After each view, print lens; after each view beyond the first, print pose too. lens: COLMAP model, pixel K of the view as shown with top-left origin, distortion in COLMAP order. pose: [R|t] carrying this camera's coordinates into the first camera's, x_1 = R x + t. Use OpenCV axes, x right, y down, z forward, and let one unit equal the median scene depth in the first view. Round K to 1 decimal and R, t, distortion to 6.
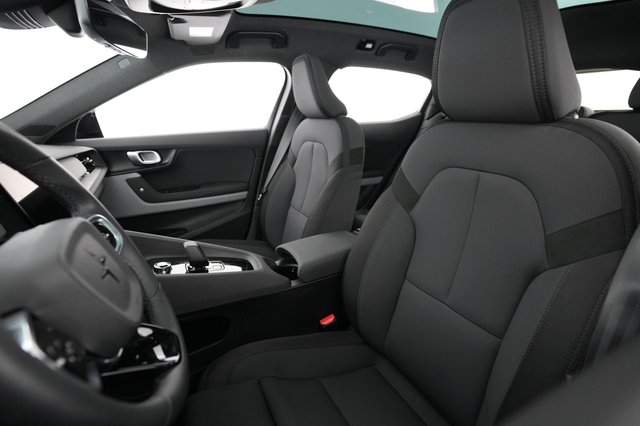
lens RADIAL K [[297.8, 0, 320.0], [0, 297.8, 213.0], [0, 0, 1]] dist [-0.013661, -0.000061]
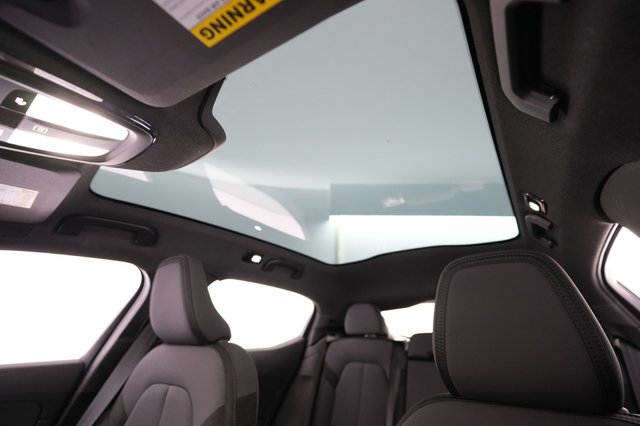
lens RADIAL K [[297.8, 0, 320.0], [0, 297.8, 213.0], [0, 0, 1]] dist [-0.013661, -0.000061]
pose [[0.901839, 0.176072, 0.394570, -0.042199], [0.128815, 0.762110, -0.634504, -0.084915], [-0.412424, 0.623047, 0.664620, 0.259472]]
